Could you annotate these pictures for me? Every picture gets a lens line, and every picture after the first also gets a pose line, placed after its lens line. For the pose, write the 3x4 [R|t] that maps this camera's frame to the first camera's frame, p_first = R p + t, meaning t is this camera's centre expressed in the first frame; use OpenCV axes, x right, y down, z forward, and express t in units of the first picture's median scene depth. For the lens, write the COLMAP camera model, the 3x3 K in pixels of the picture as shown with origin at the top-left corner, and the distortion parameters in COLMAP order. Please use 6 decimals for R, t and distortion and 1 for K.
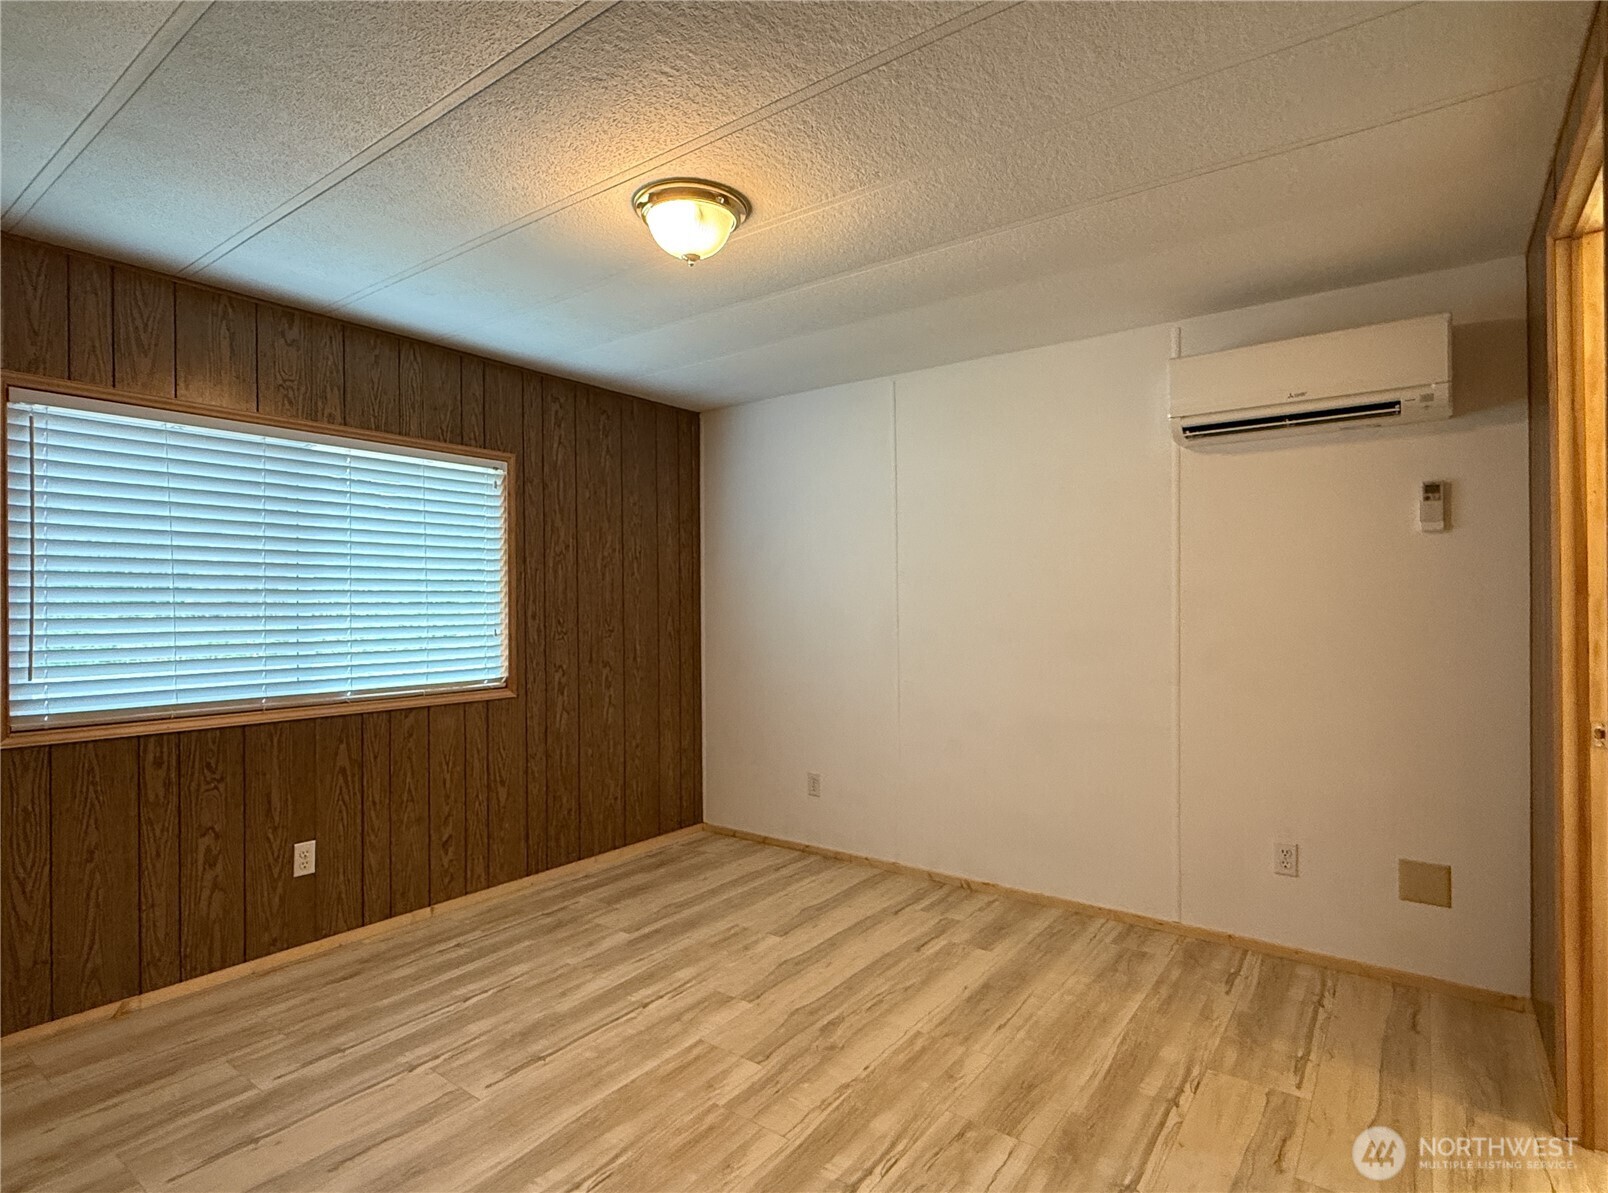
lens RADIAL K [[837.4, 0, 812.6], [0, 837.4, 601.1], [0, 0, 1]] dist [-0.001674, 0.000293]
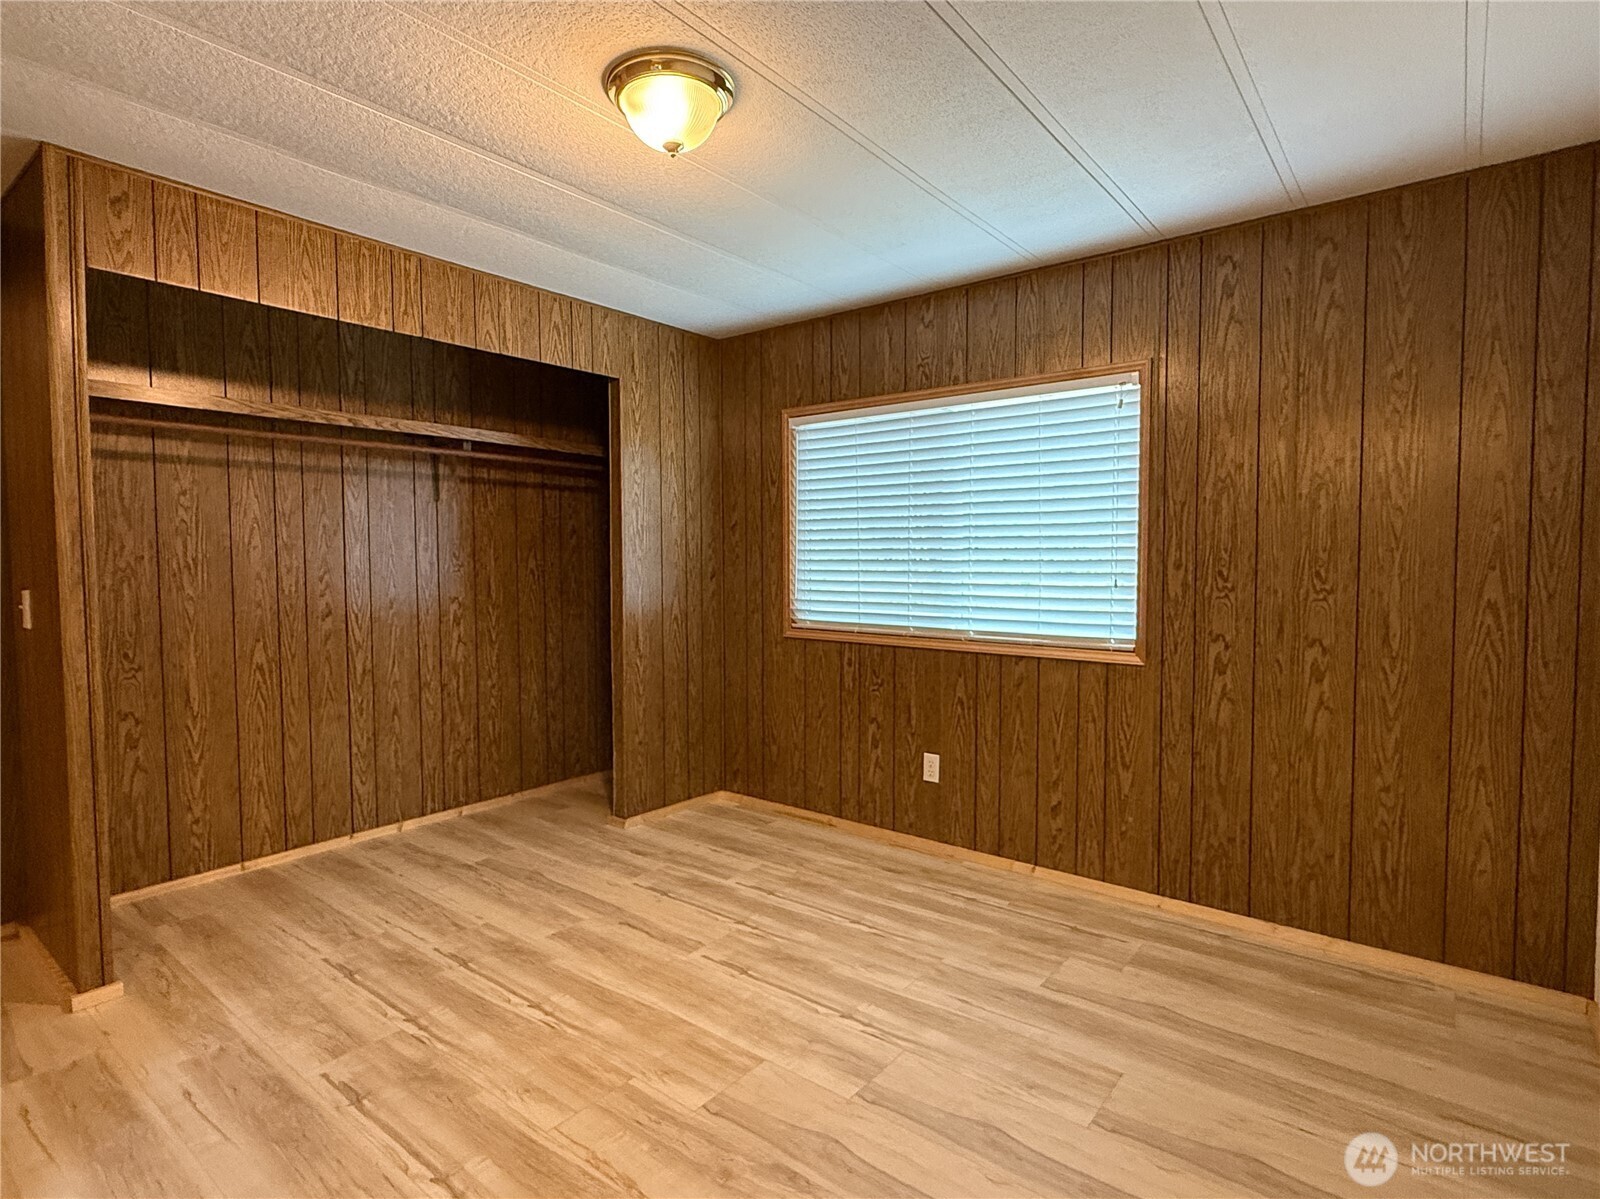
lens RADIAL K [[823.6, 0, 789.5], [0, 823.6, 600.3], [0, 0, 1]] dist [0.000899, 0.000131]
pose [[-0.041270, 0.052972, -0.997743, 0.532884], [0.001737, 0.998596, 0.052945, 0.012195], [0.999147, 0.000452, -0.041305, 0.840606]]
